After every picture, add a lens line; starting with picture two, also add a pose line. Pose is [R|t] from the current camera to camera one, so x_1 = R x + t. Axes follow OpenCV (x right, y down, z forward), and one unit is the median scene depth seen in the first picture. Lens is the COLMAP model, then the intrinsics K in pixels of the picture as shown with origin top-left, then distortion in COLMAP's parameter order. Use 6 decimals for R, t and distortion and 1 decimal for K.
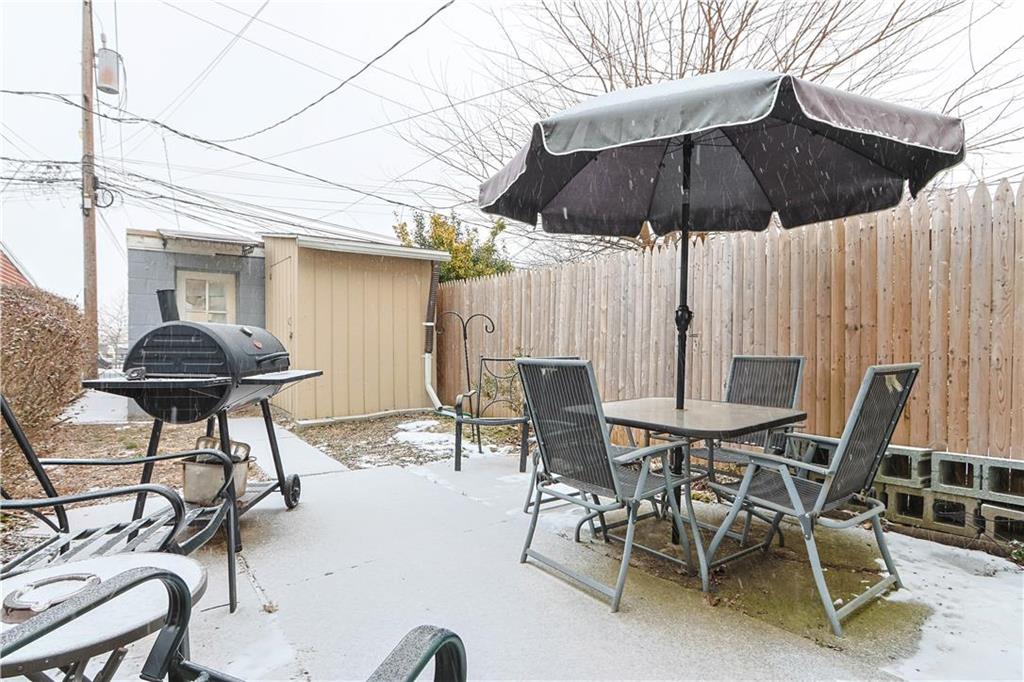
lens RADIAL K [[478.3, 0, 452.5], [0, 478.3, 344.2], [0, 0, 1]] dist [-0.004962, -0.000341]
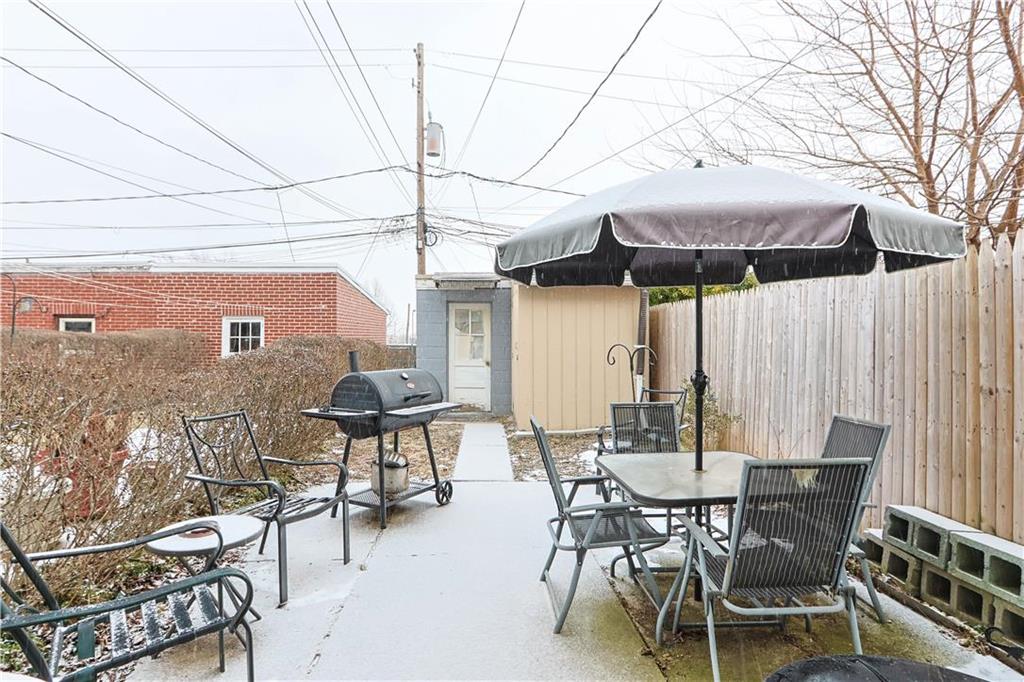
lens RADIAL K [[474.4, 0, 502.7], [0, 474.4, 338.1], [0, 0, 1]] dist [0.004619, 0.000712]
pose [[0.869264, -0.013418, -0.494167, 0.419952], [0.004759, 0.999812, -0.018778, -0.089132], [0.494326, 0.013971, 0.869164, -0.077762]]
